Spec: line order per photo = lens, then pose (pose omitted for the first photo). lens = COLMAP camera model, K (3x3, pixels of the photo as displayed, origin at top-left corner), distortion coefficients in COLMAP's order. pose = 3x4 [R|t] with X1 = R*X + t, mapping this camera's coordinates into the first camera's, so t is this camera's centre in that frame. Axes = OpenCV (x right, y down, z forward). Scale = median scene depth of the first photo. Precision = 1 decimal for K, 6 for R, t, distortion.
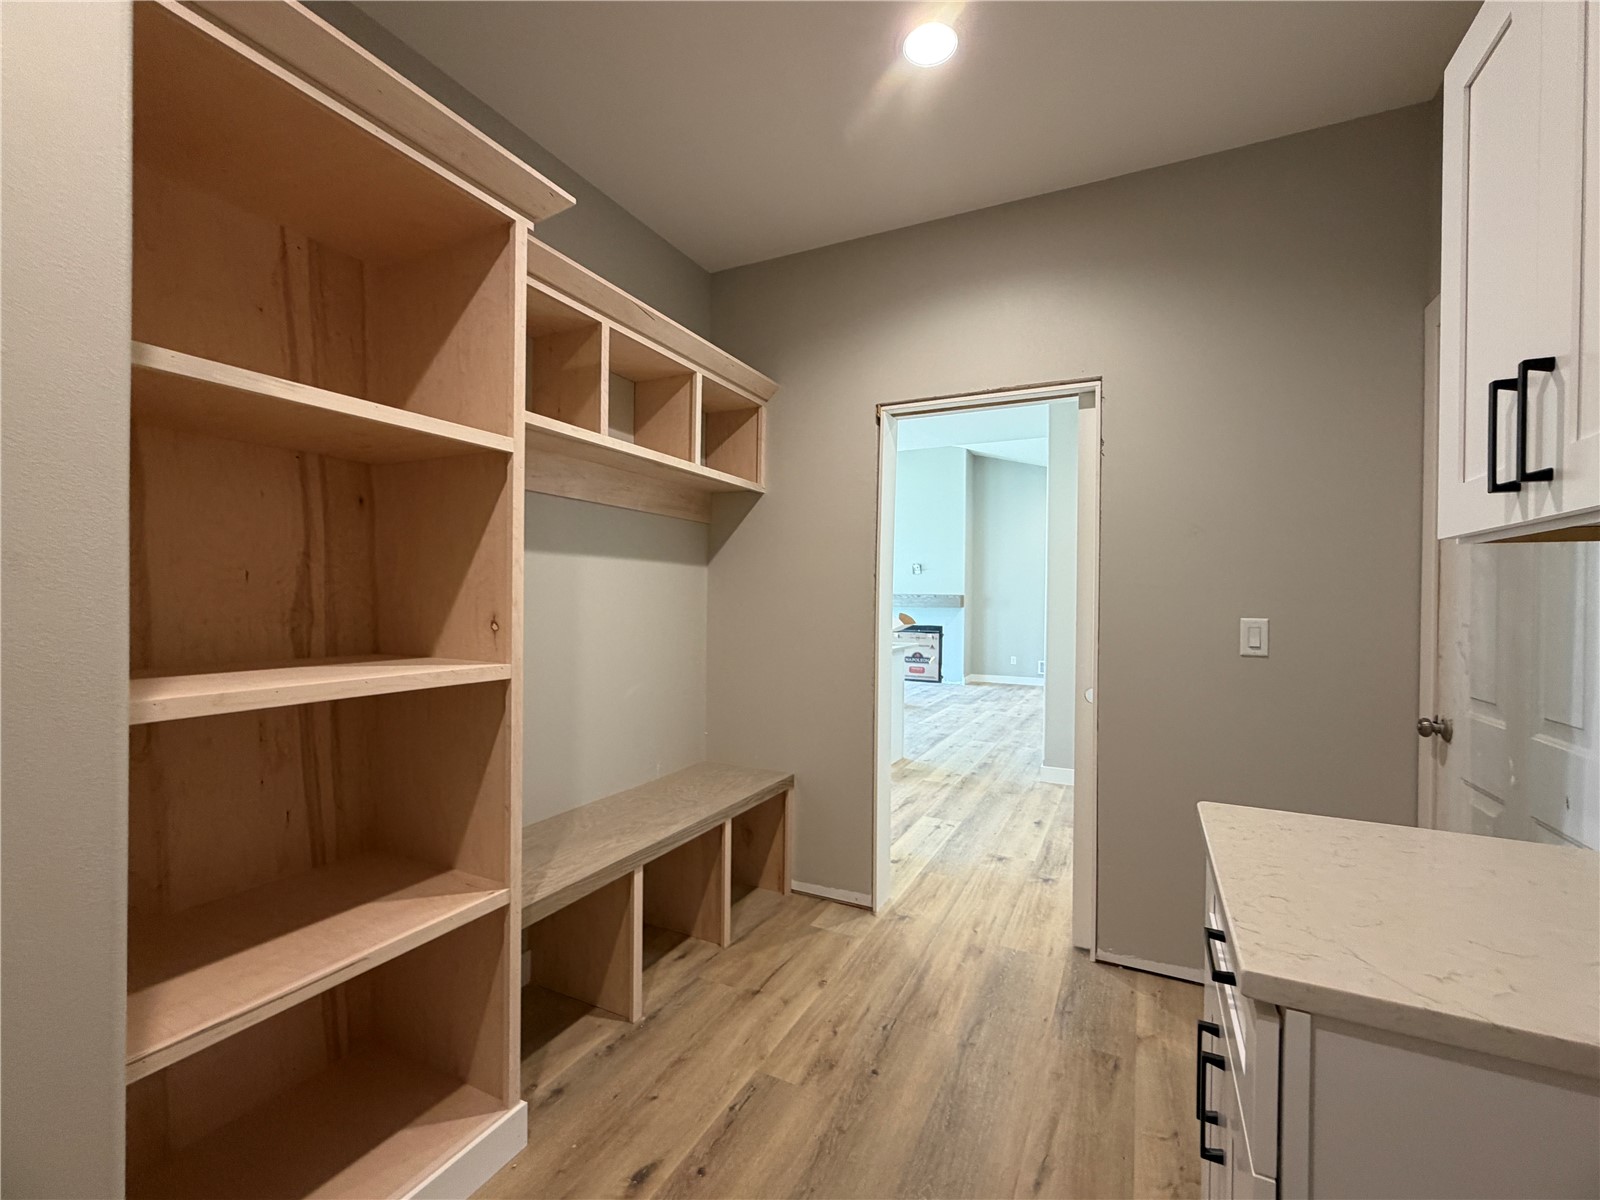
lens RADIAL K [[682.3, 0, 803.4], [0, 682.3, 601.3], [0, 0, 1]] dist [0.000990, 0.000208]
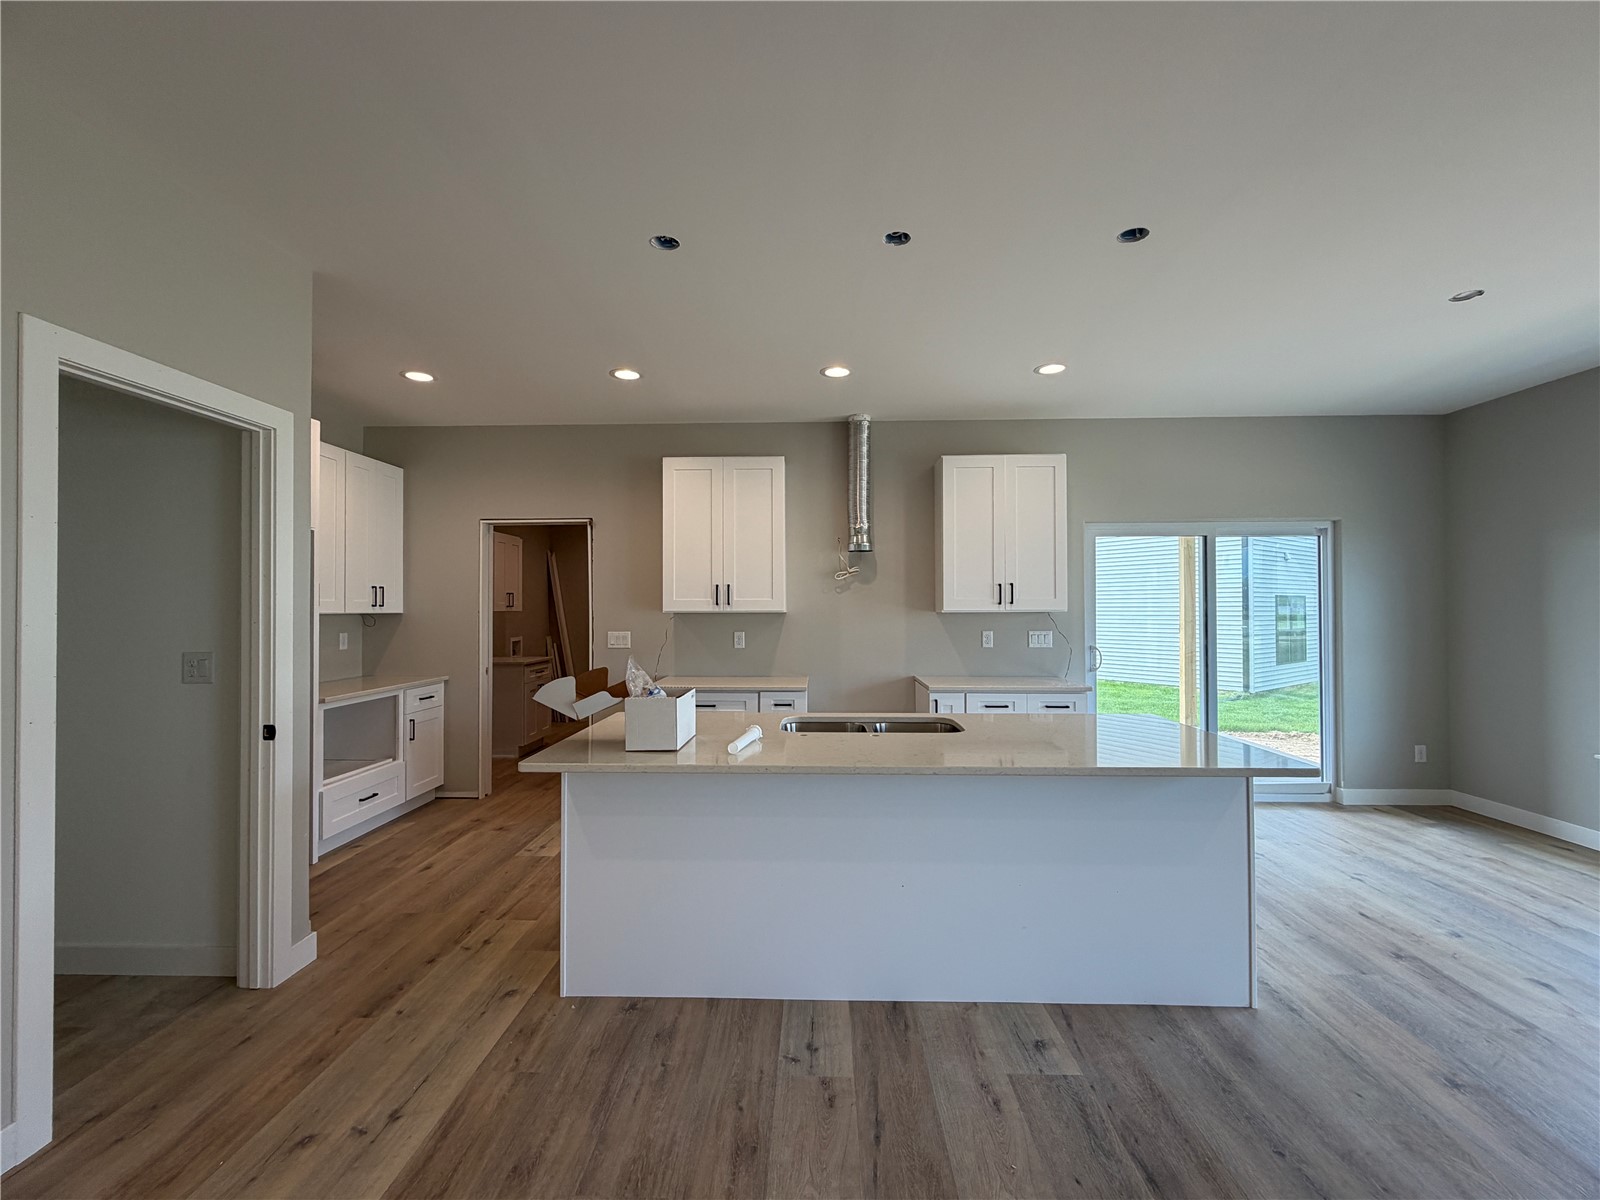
lens RADIAL K [[682.3, 0, 801.6], [0, 682.3, 601.7], [0, 0, 1]] dist [0.000990, 0.000208]
pose [[-0.908289, -0.004767, -0.418317, 0.441208], [-0.001751, 0.999970, -0.007593, -0.057482], [0.418340, -0.006164, -0.908269, 3.381728]]
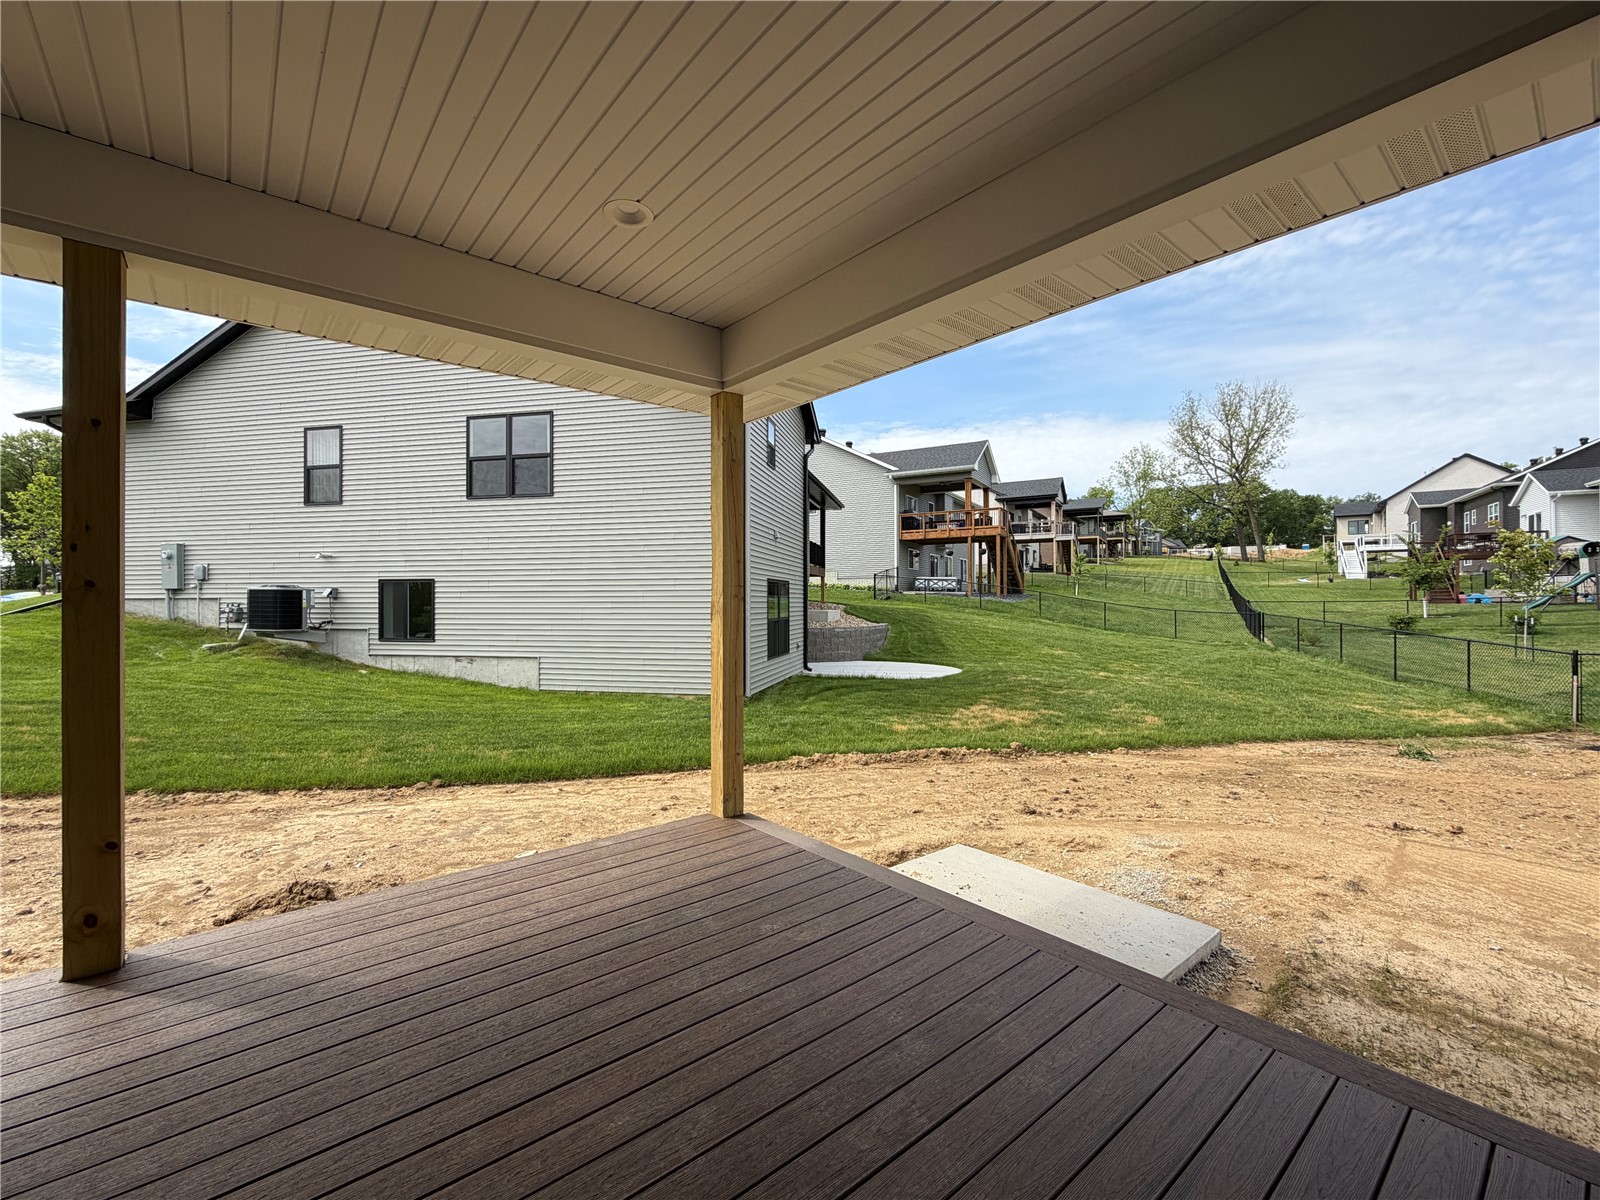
lens RADIAL K [[682.3, 0, 787.9], [0, 682.3, 600.3], [0, 0, 1]] dist [0.000990, 0.000208]
pose [[-0.417991, -0.006014, -0.908431, -1.357828], [-0.003945, 0.999981, -0.004805, 0.031852], [0.908442, 0.001575, -0.418007, 1.876695]]
